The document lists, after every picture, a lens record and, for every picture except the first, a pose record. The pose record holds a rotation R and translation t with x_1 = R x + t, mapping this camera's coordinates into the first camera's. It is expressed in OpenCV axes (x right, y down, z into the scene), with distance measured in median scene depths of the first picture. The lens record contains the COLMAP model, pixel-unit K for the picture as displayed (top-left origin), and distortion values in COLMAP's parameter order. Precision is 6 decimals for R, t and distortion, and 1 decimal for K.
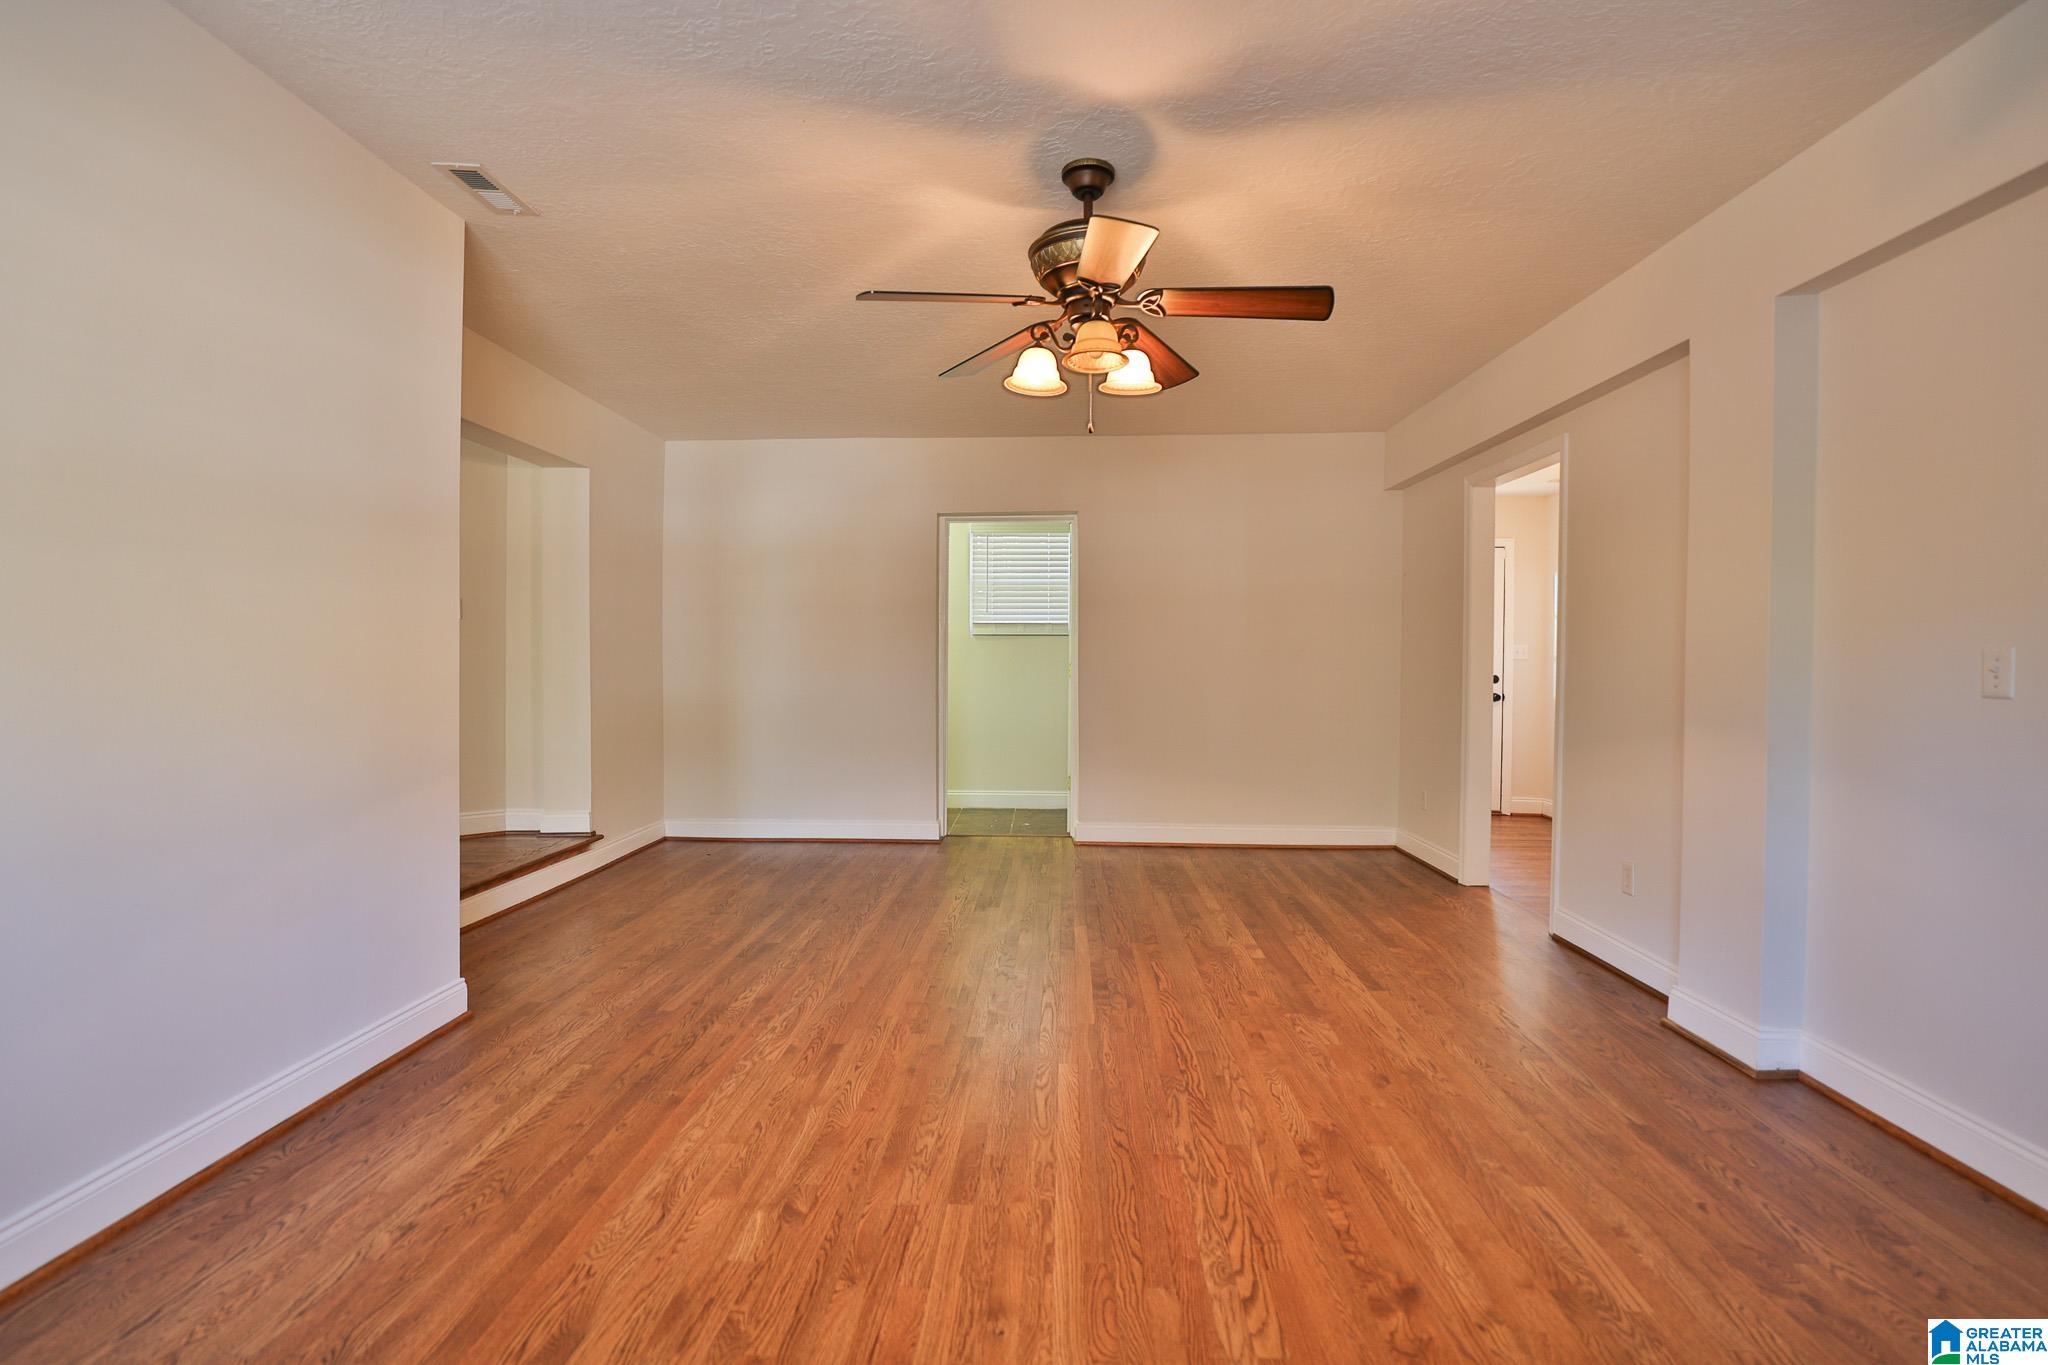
lens RADIAL K [[934.9, 0, 997.0], [0, 934.9, 667.5], [0, 0, 1]] dist [-0.050728, 0.019817]
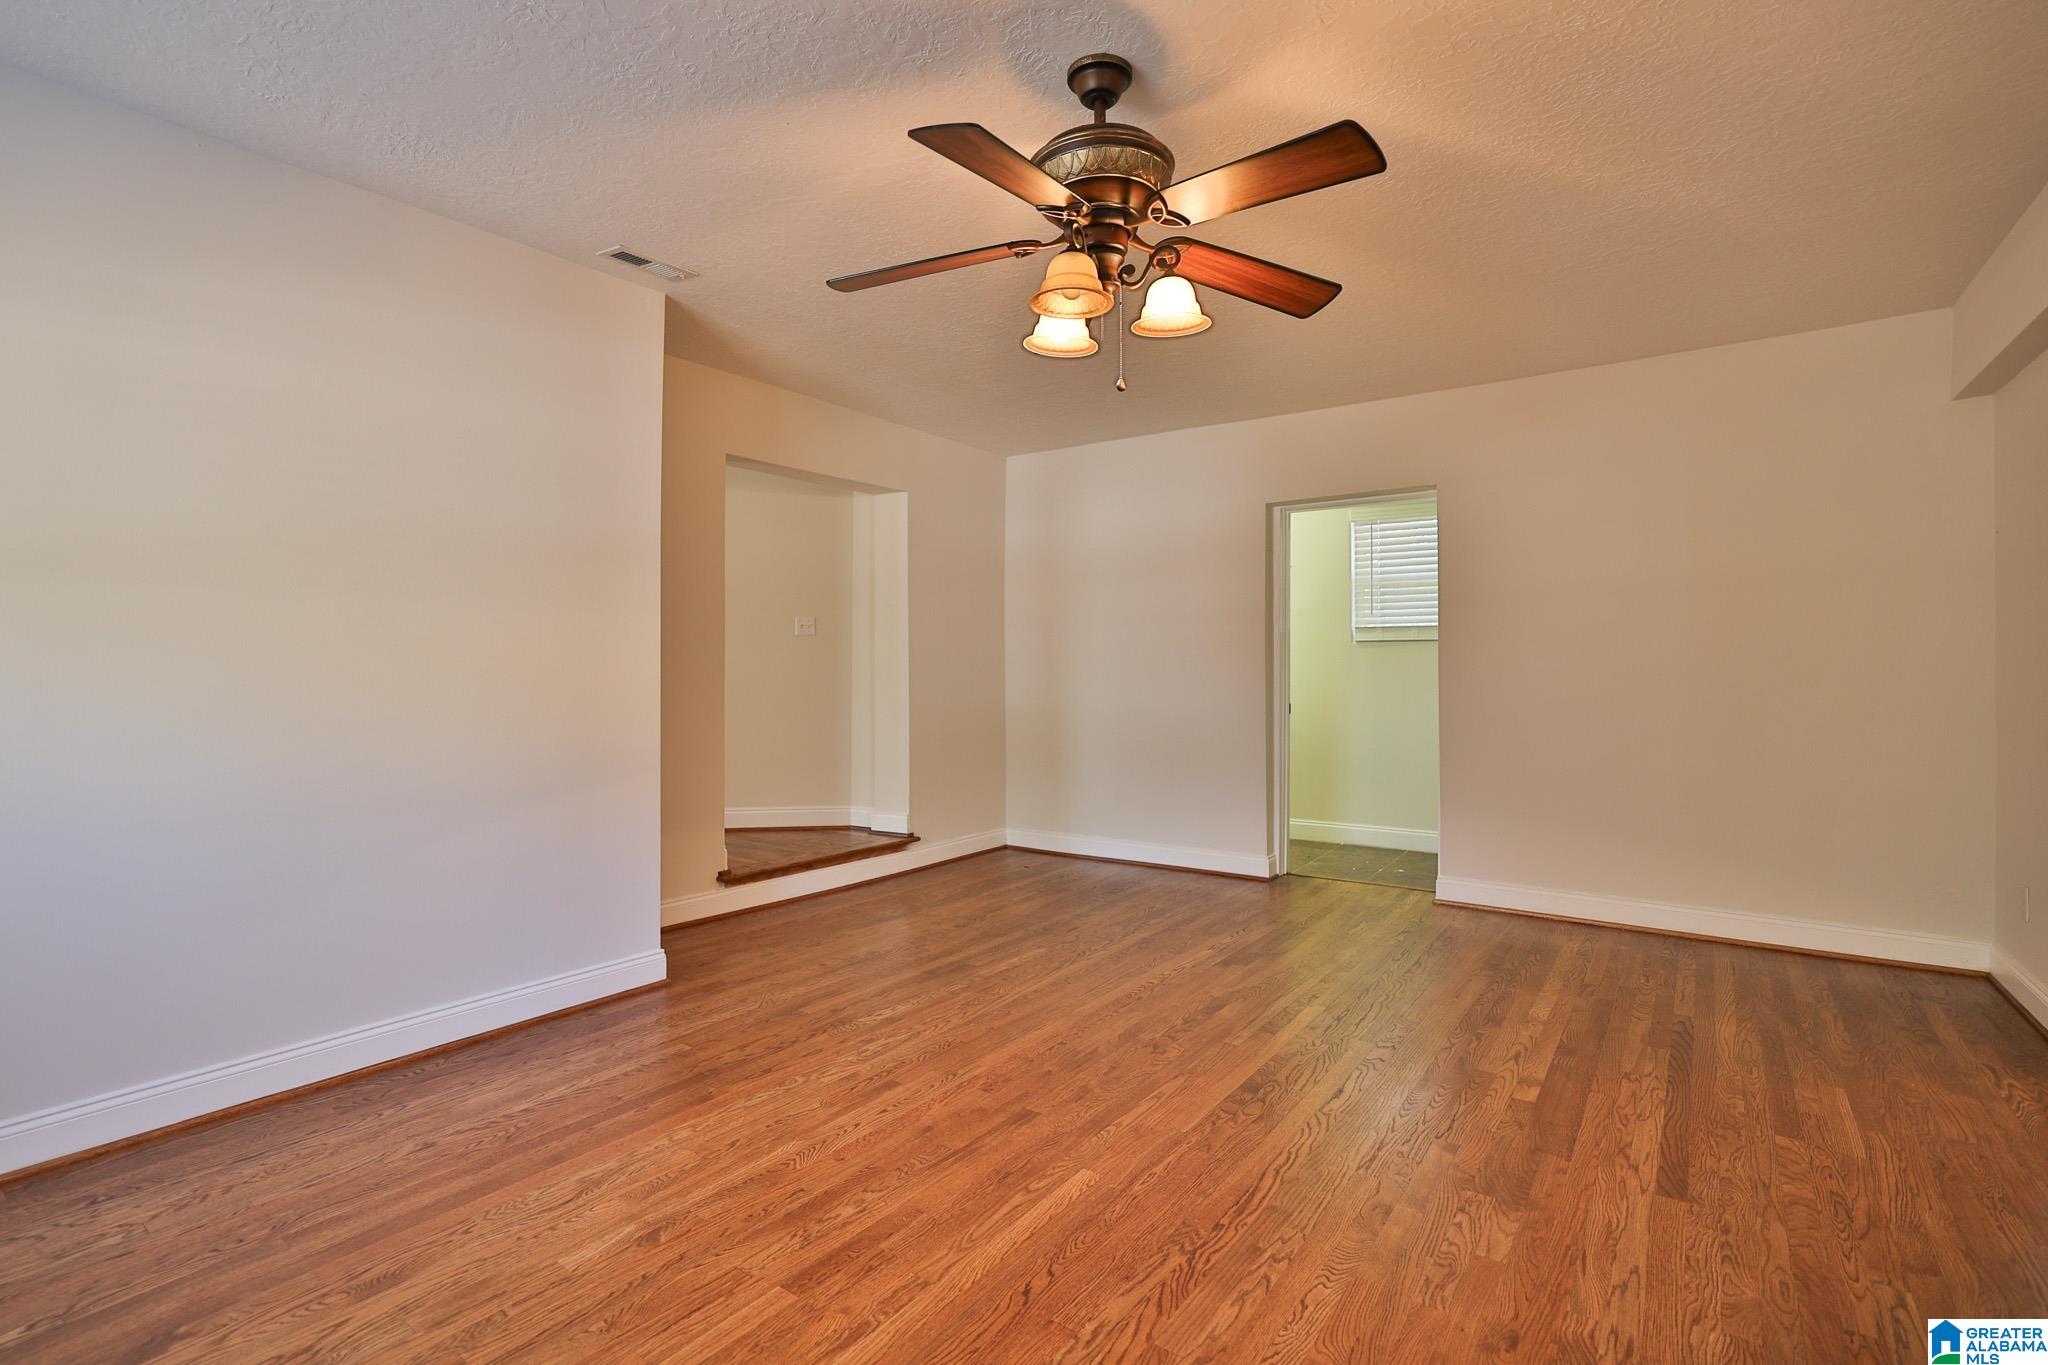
lens RADIAL K [[950.3, 0, 986.3], [0, 950.3, 663.6], [0, 0, 1]] dist [-0.050703, 0.020395]
pose [[0.834785, -0.005279, -0.550551, 0.407913], [-0.002666, 0.999904, -0.013631, -0.004814], [0.550570, 0.012847, 0.834690, 0.233745]]
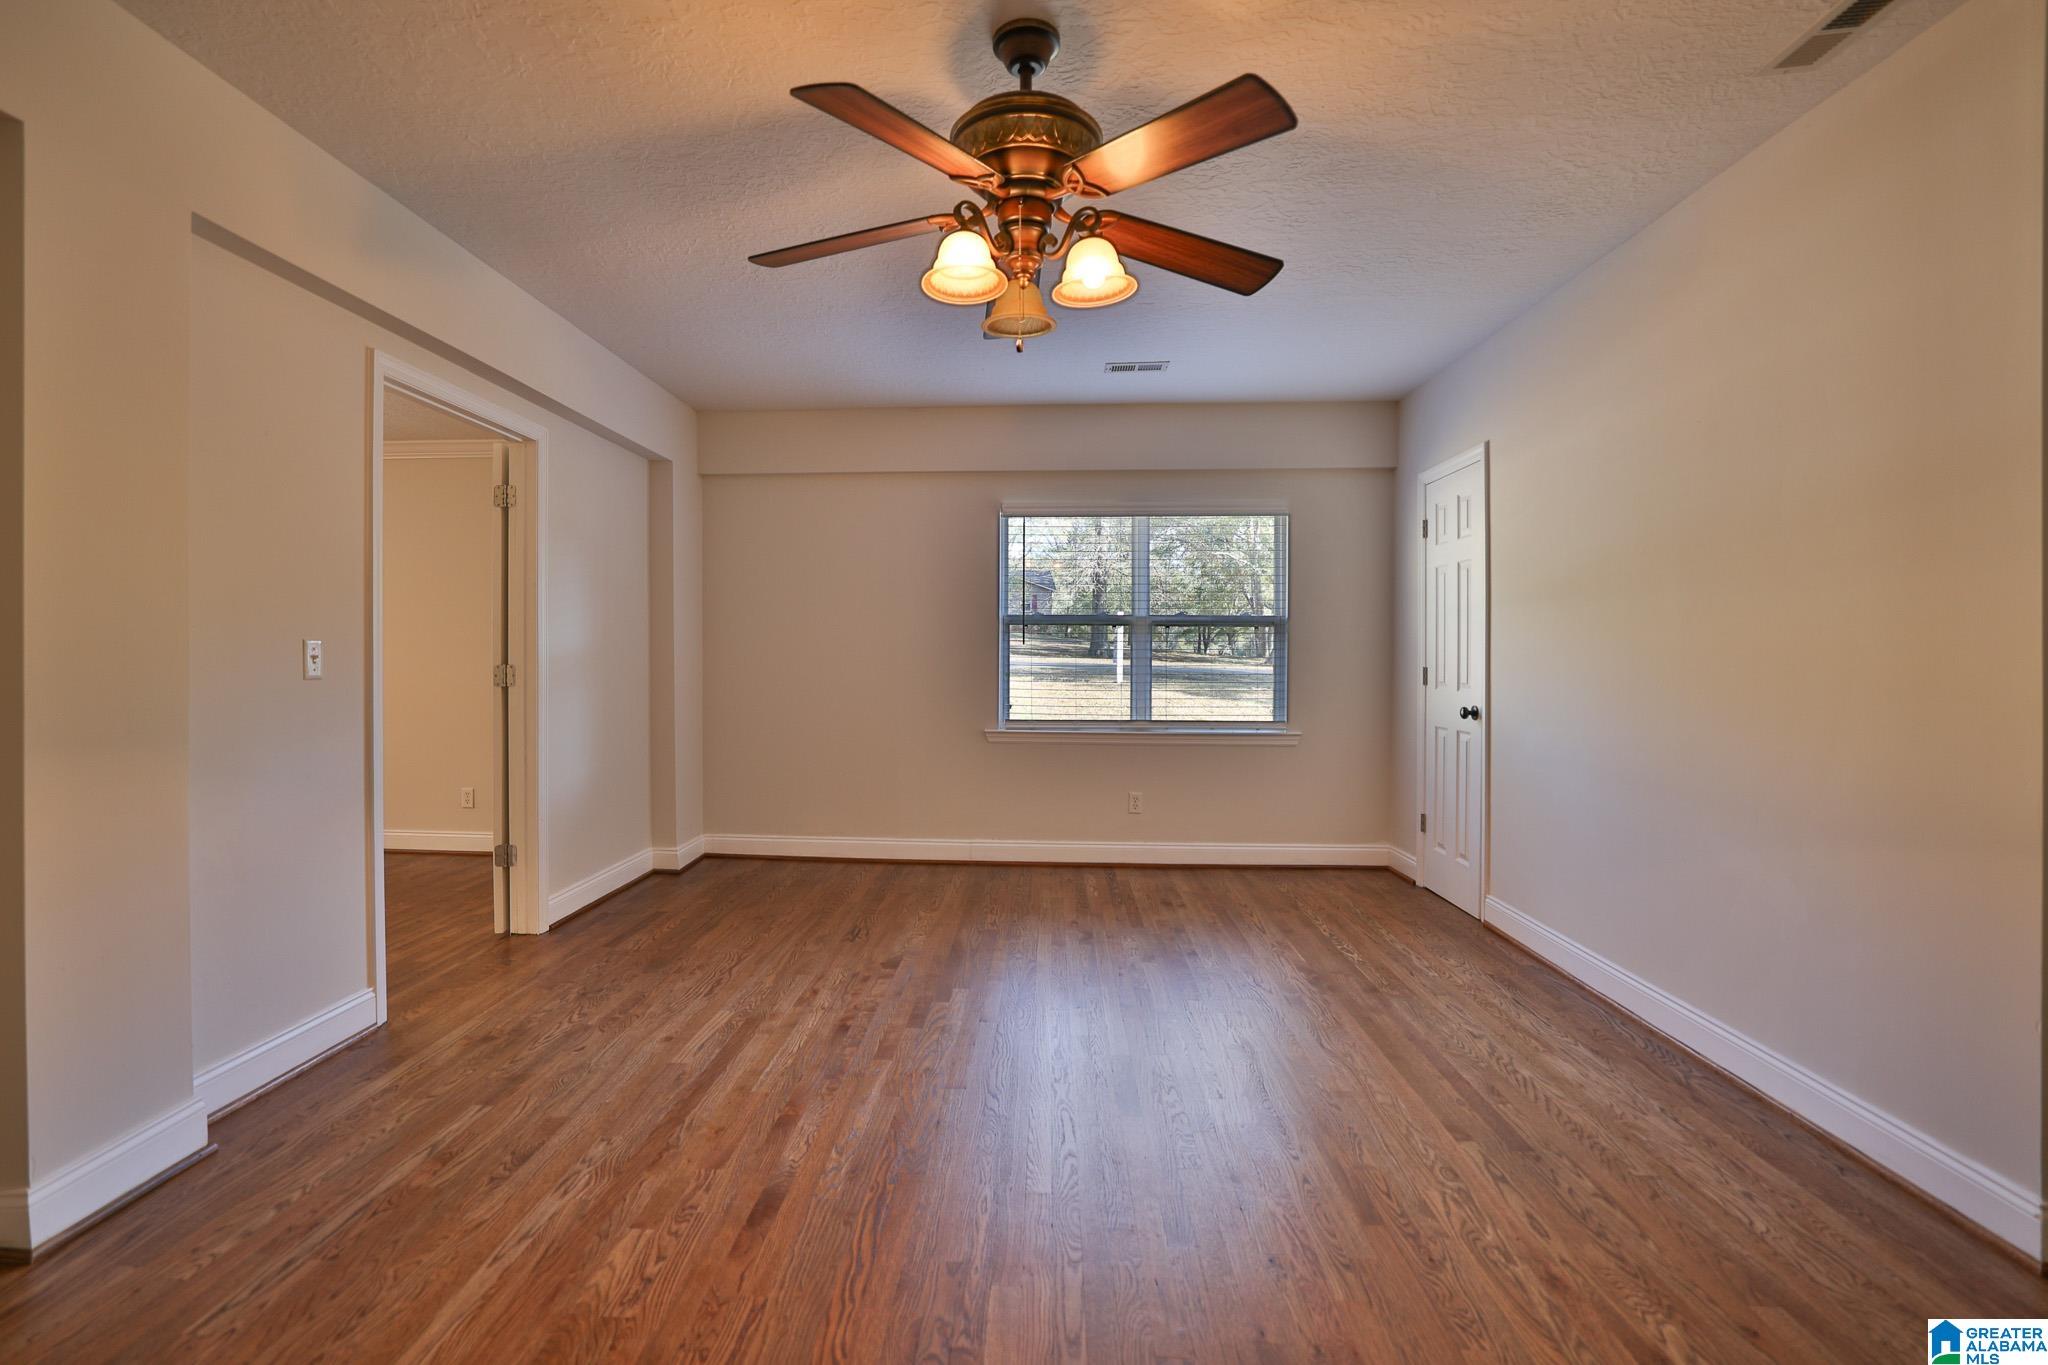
lens RADIAL K [[934.9, 0, 997.0], [0, 934.9, 667.5], [0, 0, 1]] dist [-0.050728, 0.019817]
pose [[-0.999795, -0.011282, -0.016806, 0.115692], [-0.011723, 0.999584, 0.026365, -0.019094], [0.016502, 0.026556, -0.999511, 1.570106]]
